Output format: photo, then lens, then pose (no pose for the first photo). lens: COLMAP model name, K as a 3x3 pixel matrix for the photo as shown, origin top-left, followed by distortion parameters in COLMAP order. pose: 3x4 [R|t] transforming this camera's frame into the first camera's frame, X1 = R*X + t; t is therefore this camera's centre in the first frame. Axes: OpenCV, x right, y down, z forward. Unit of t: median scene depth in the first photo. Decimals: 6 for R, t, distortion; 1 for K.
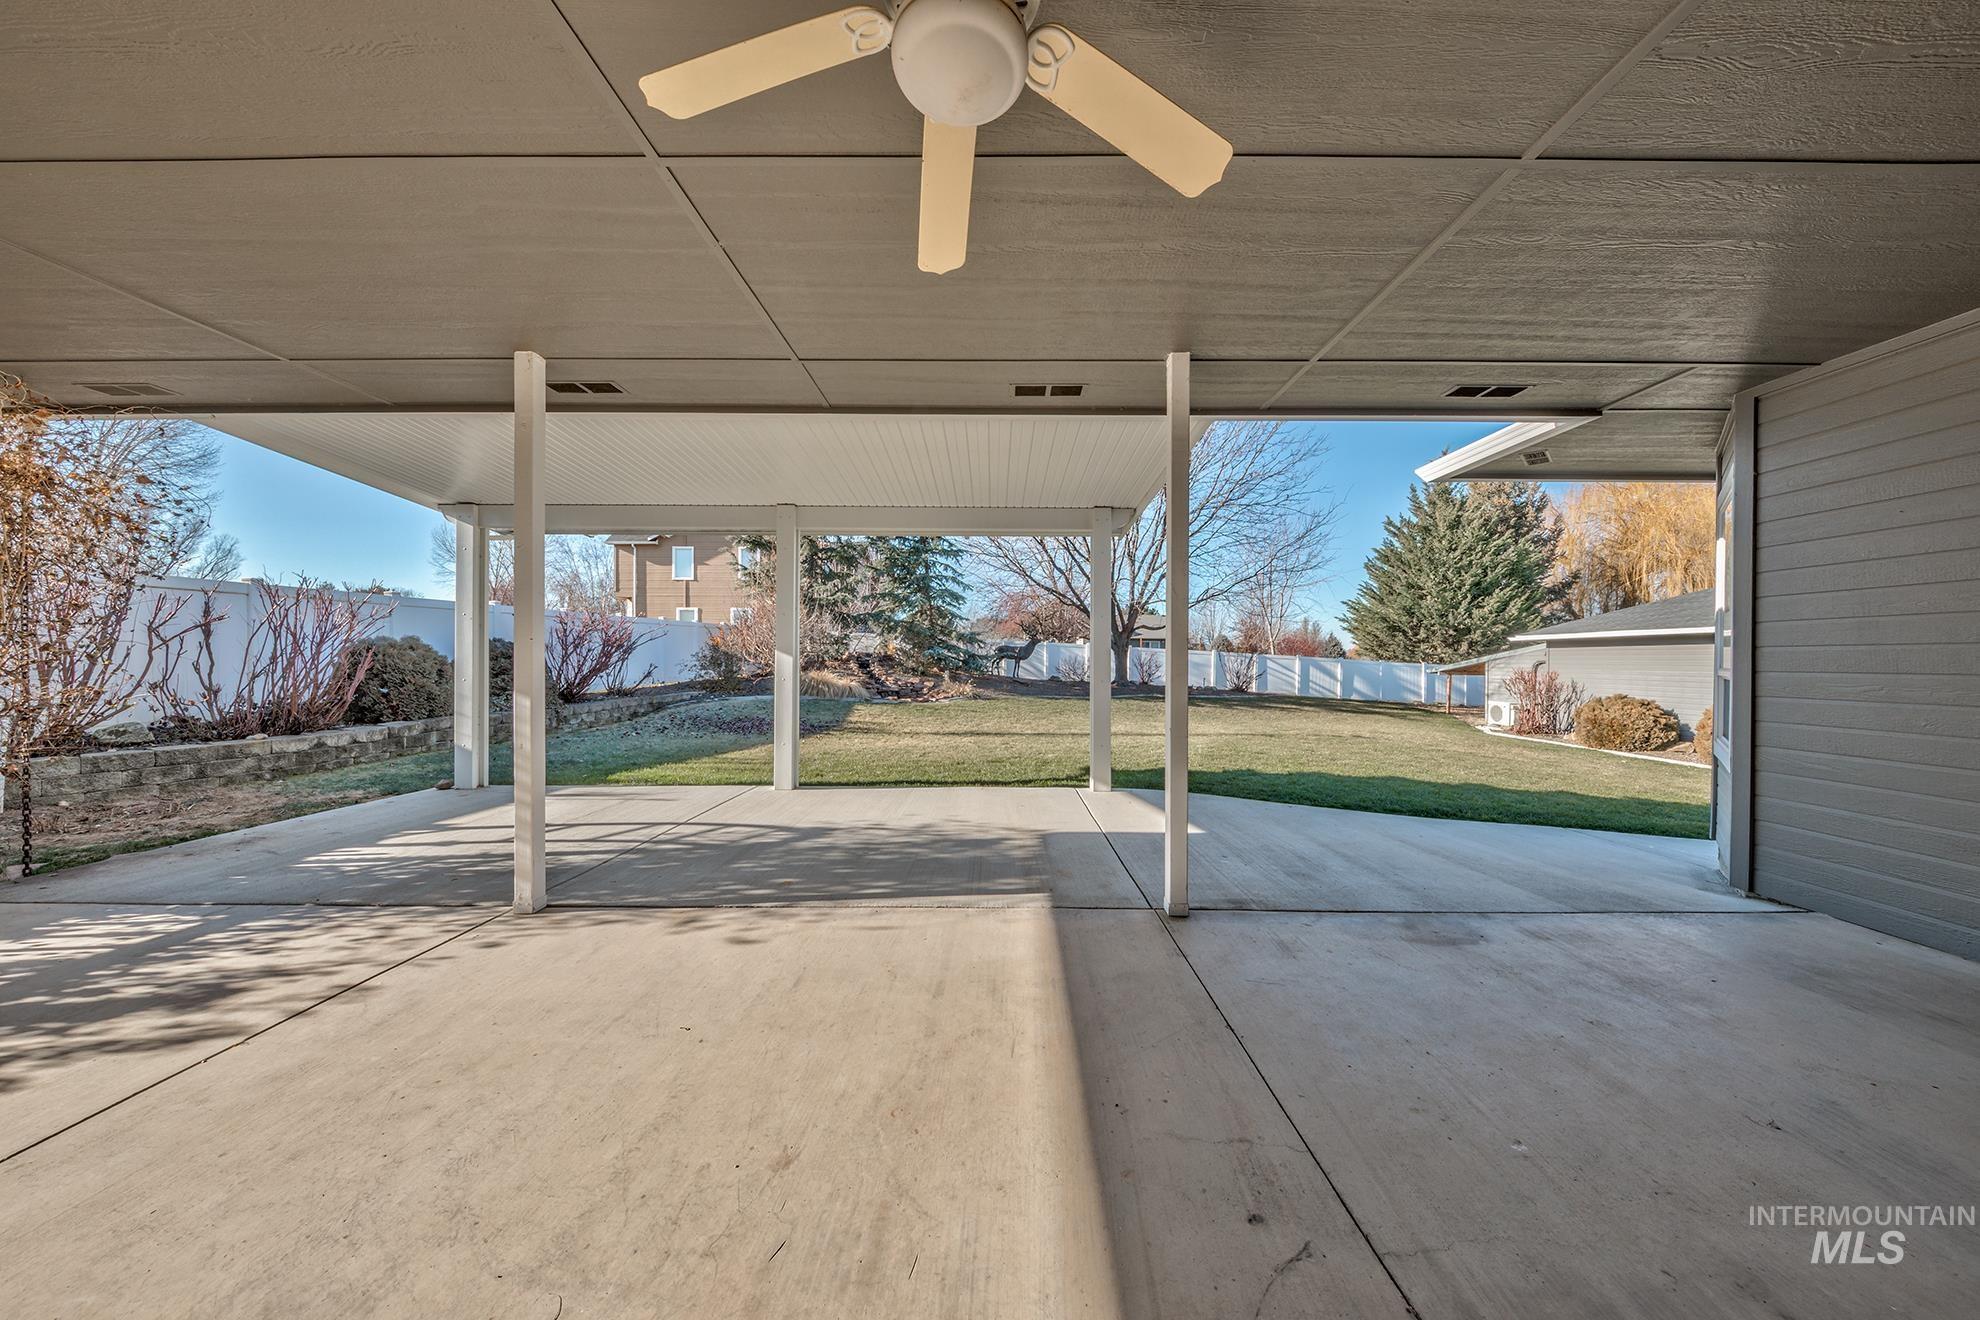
lens RADIAL K [[644.7, 0, 1002.5], [0, 644.7, 661.1], [0, 0, 1]] dist [-0.002302, -0.000394]
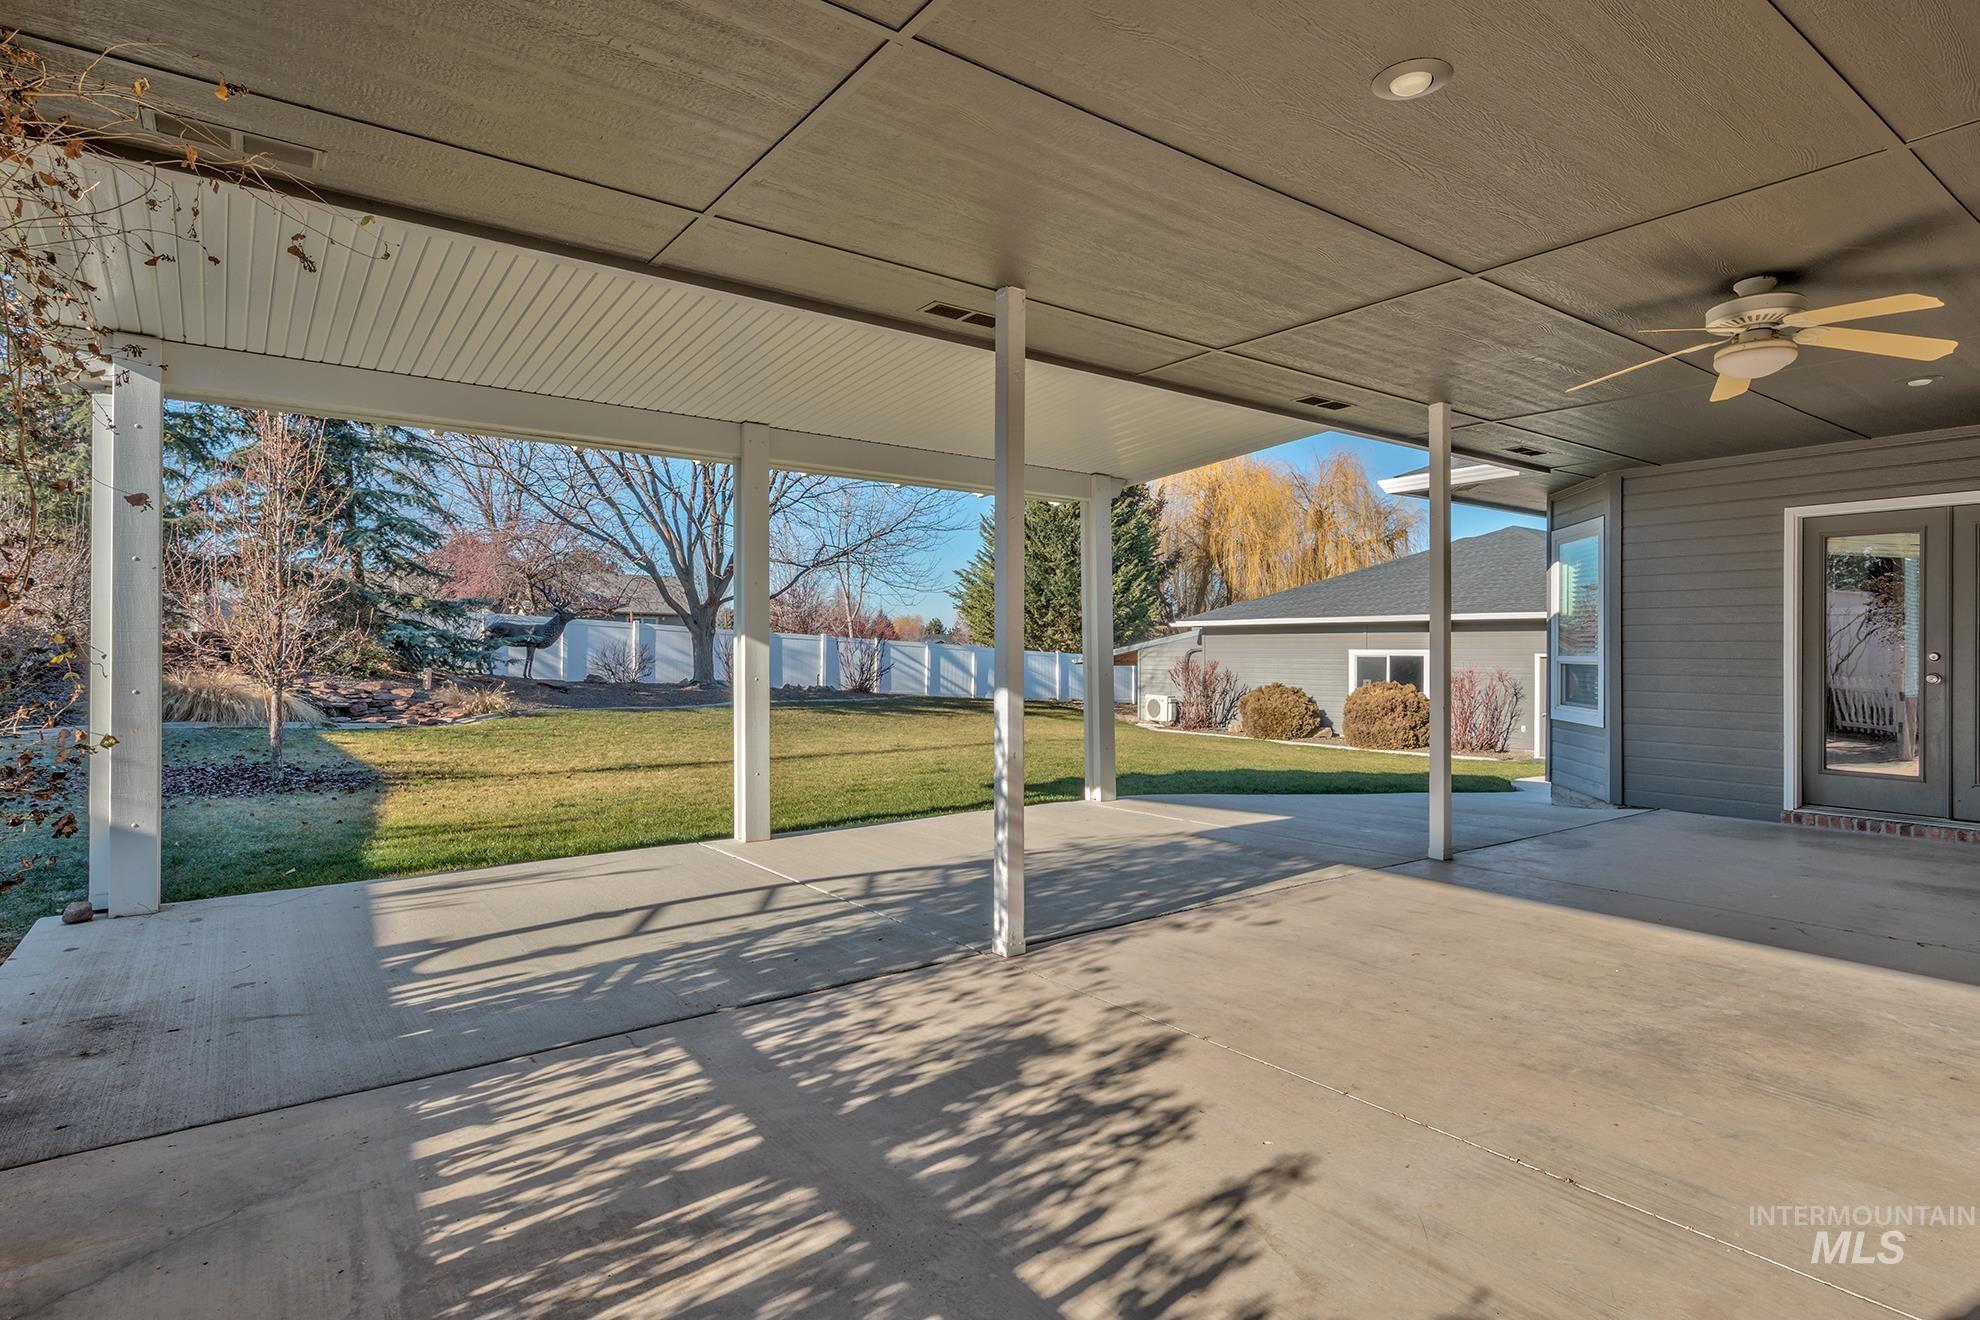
lens RADIAL K [[1043.9, 0, 987.5], [0, 1043.9, 649.4], [0, 0, 1]] dist [0.016292, -0.003513]
pose [[0.796504, -0.000990, 0.604632, -0.294869], [0.000527, 0.999999, 0.000944, -0.001644], [-0.604633, -0.000433, 0.796504, -0.012300]]
